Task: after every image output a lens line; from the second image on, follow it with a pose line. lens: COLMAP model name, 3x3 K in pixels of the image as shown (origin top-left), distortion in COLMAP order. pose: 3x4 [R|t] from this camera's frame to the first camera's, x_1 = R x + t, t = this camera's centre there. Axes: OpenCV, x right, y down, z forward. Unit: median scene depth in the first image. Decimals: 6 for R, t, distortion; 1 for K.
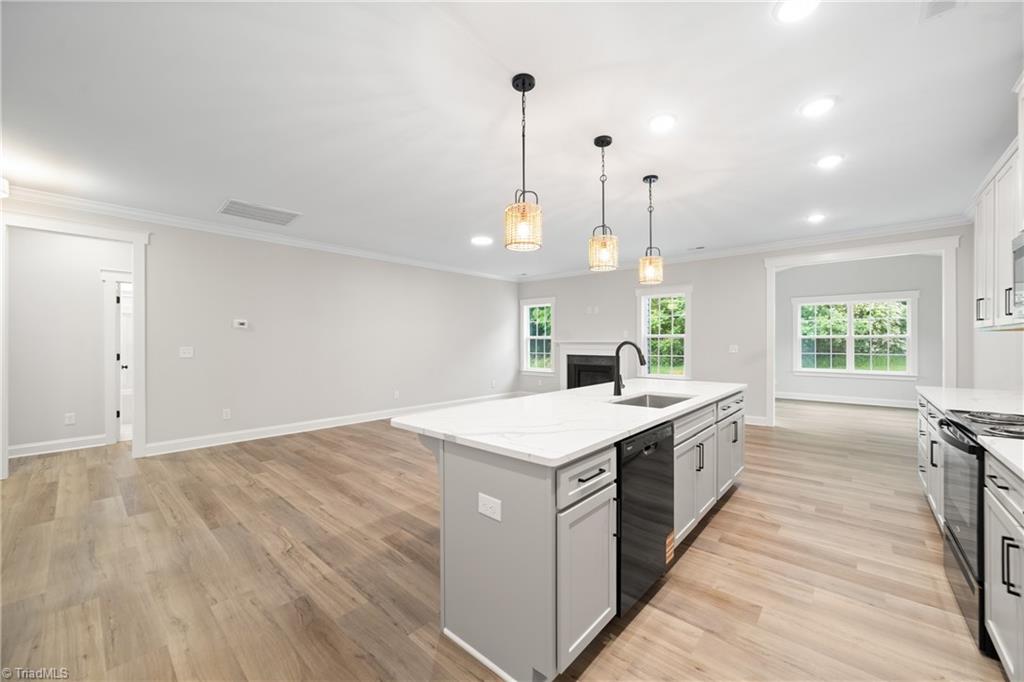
lens RADIAL K [[395.6, 0, 519.0], [0, 395.6, 344.4], [0, 0, 1]] dist [-0.023965, 0.007274]
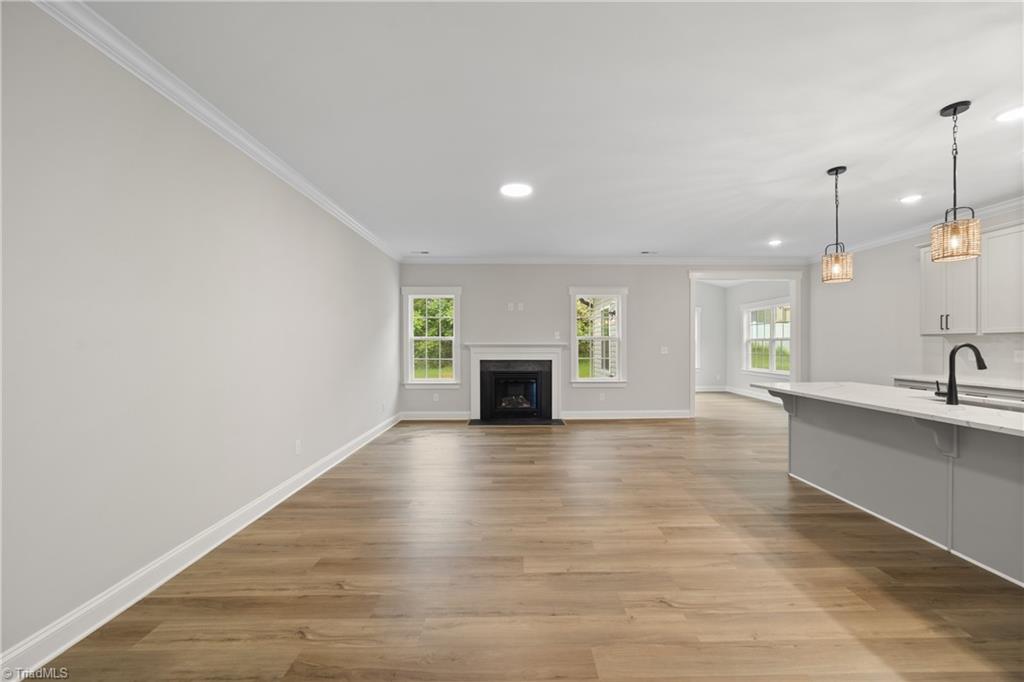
lens RADIAL K [[395.6, 0, 519.0], [0, 395.6, 344.4], [0, 0, 1]] dist [-0.023965, 0.007274]
pose [[0.739235, -0.002492, 0.673443, -0.364953], [0.006453, 0.999973, -0.003382, -0.002830], [-0.673417, 0.006846, 0.739231, 0.349957]]
